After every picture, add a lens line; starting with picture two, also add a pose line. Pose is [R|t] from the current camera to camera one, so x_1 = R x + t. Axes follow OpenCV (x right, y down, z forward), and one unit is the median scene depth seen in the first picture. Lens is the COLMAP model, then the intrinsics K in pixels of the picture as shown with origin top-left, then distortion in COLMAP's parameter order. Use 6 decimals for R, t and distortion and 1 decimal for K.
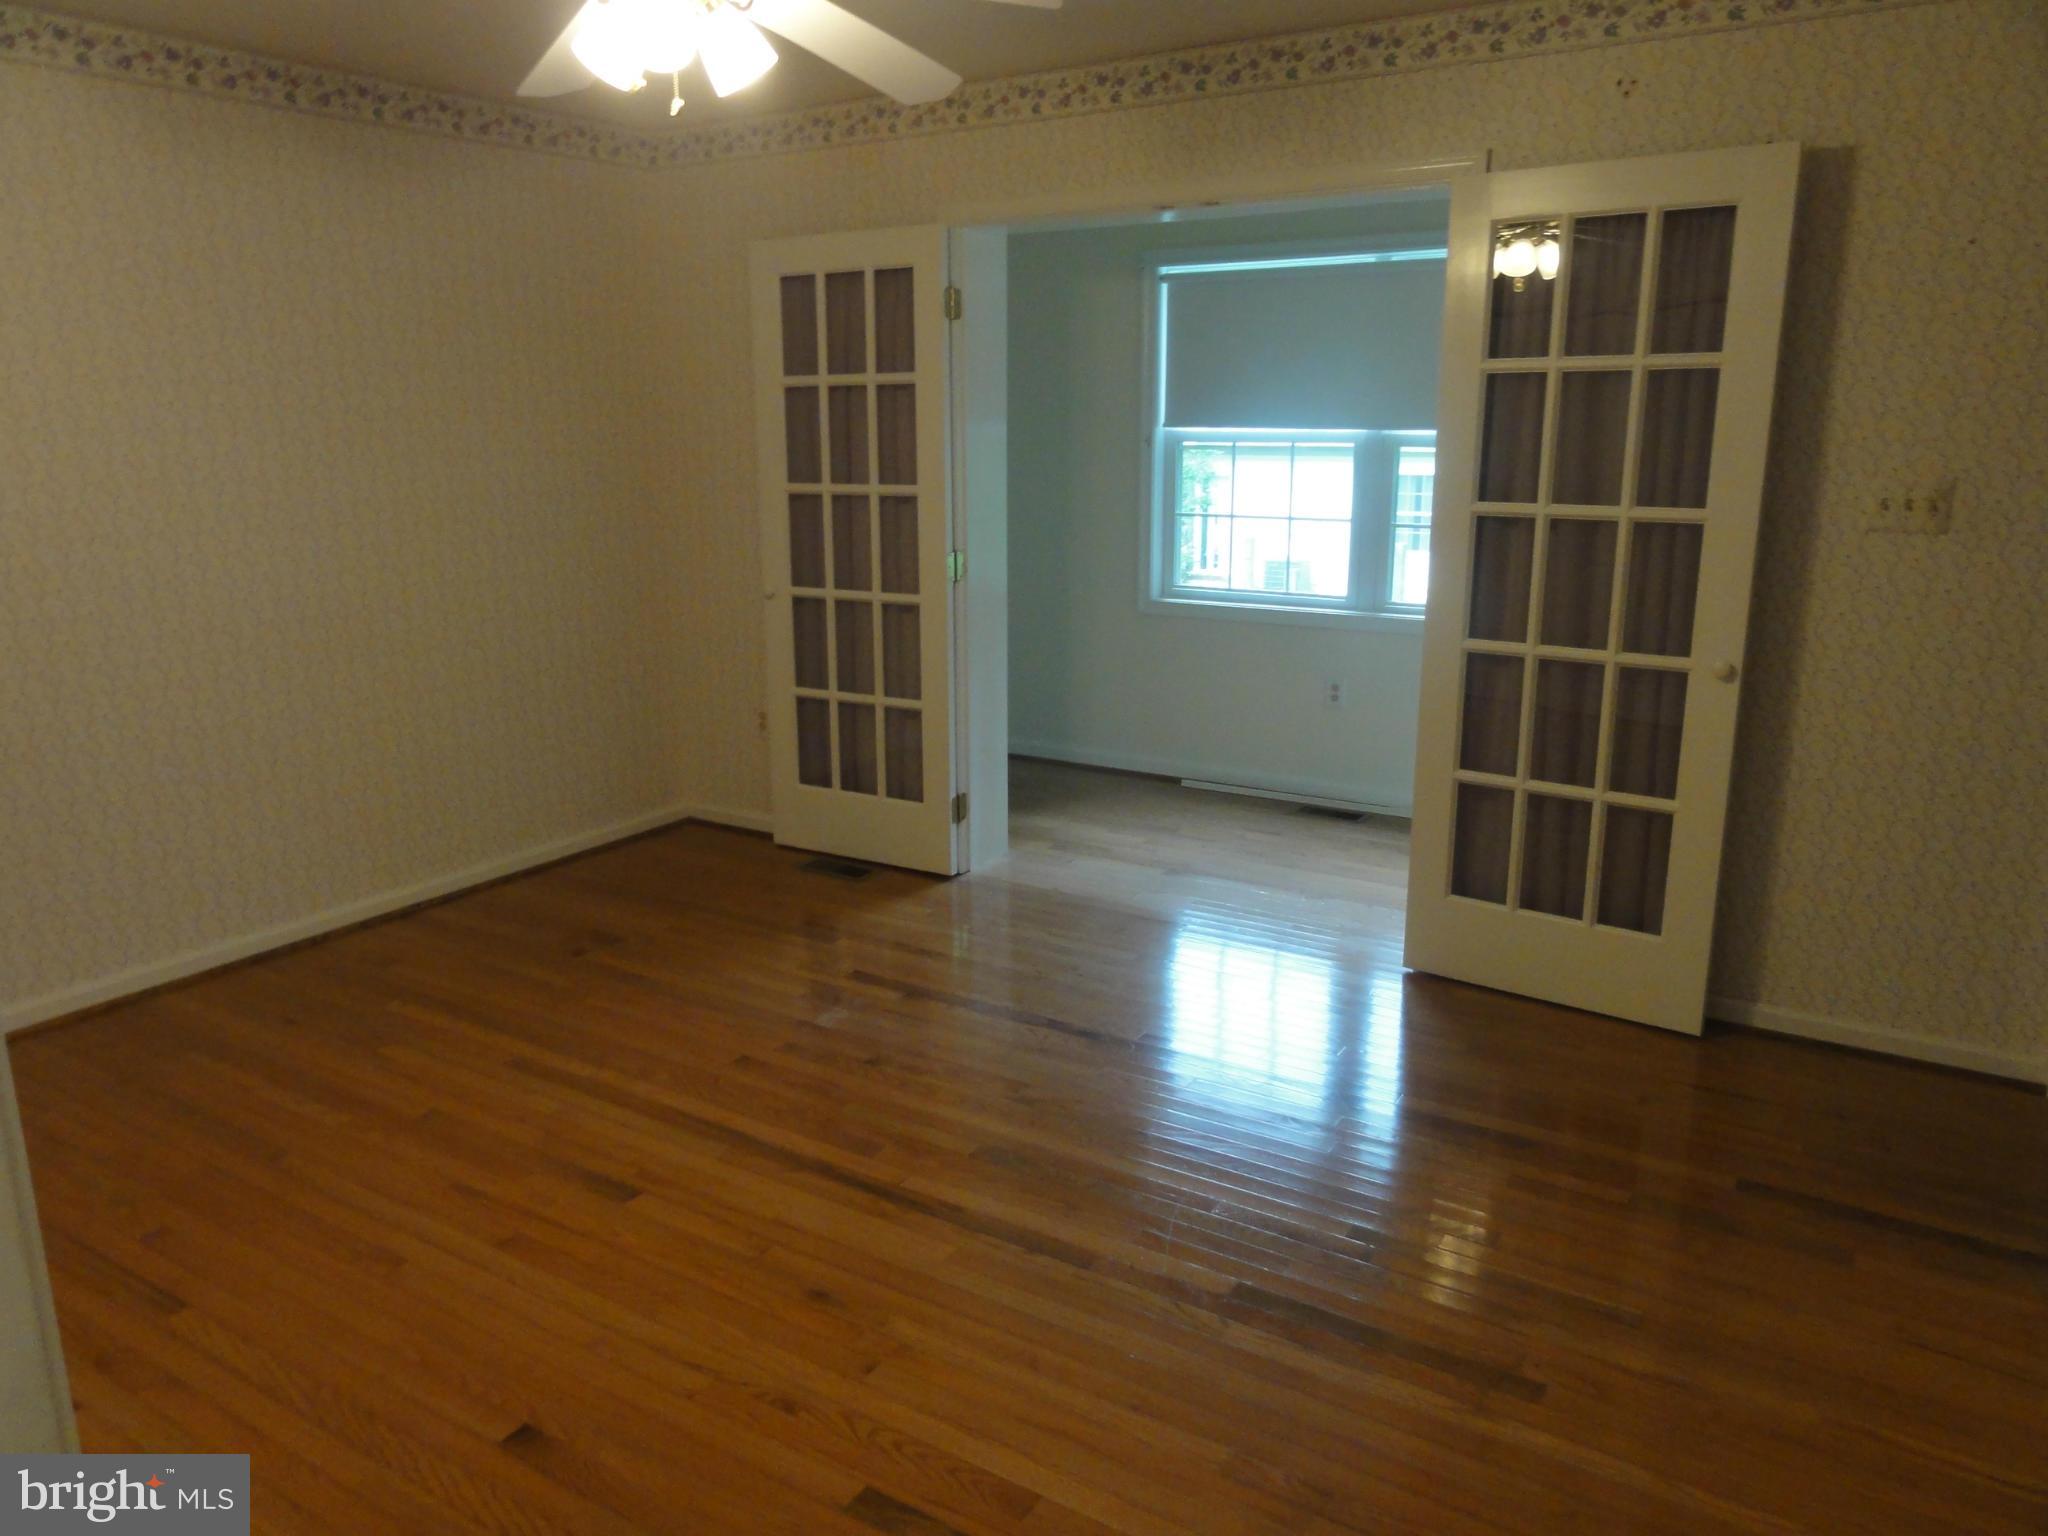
lens RADIAL K [[1551.2, 0, 1024.0], [0, 1551.2, 768.0], [0, 0, 1]] dist [0.000701, 0.003774]
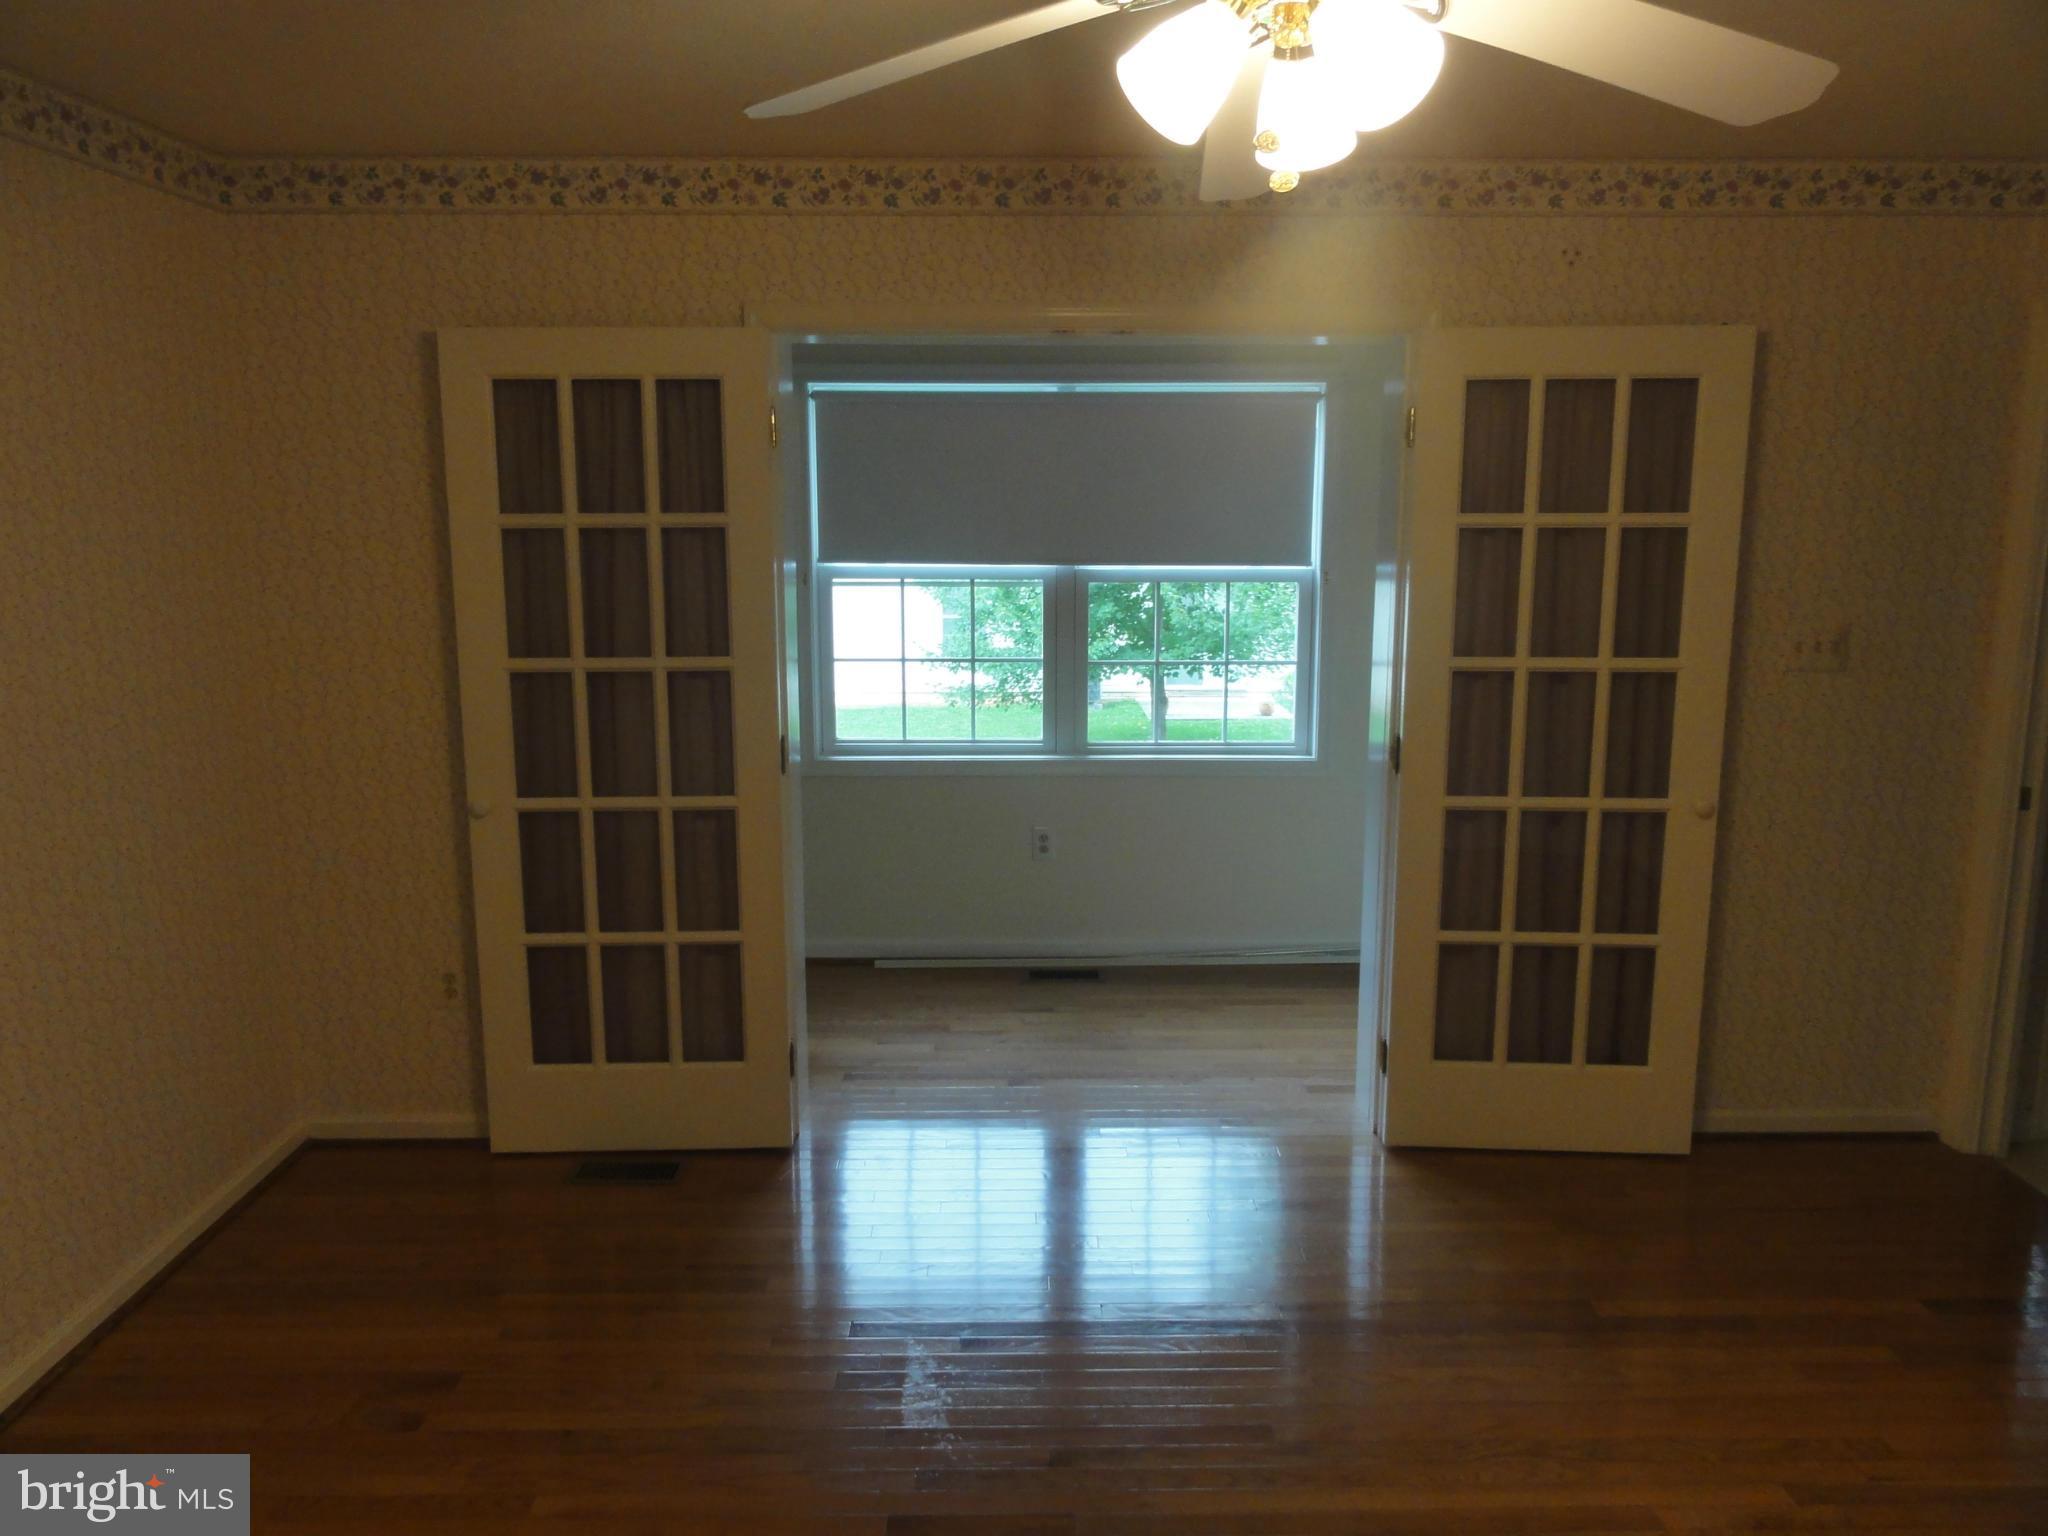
lens RADIAL K [[1438.0, 0, 1025.5], [0, 1438.0, 757.0], [0, 0, 1]] dist [-0.003279, 0.003161]
pose [[0.822121, -0.084671, 0.562981, -0.381508], [0.123146, 0.991915, -0.030649, -0.099136], [-0.555834, 0.094527, 0.825901, 0.354173]]
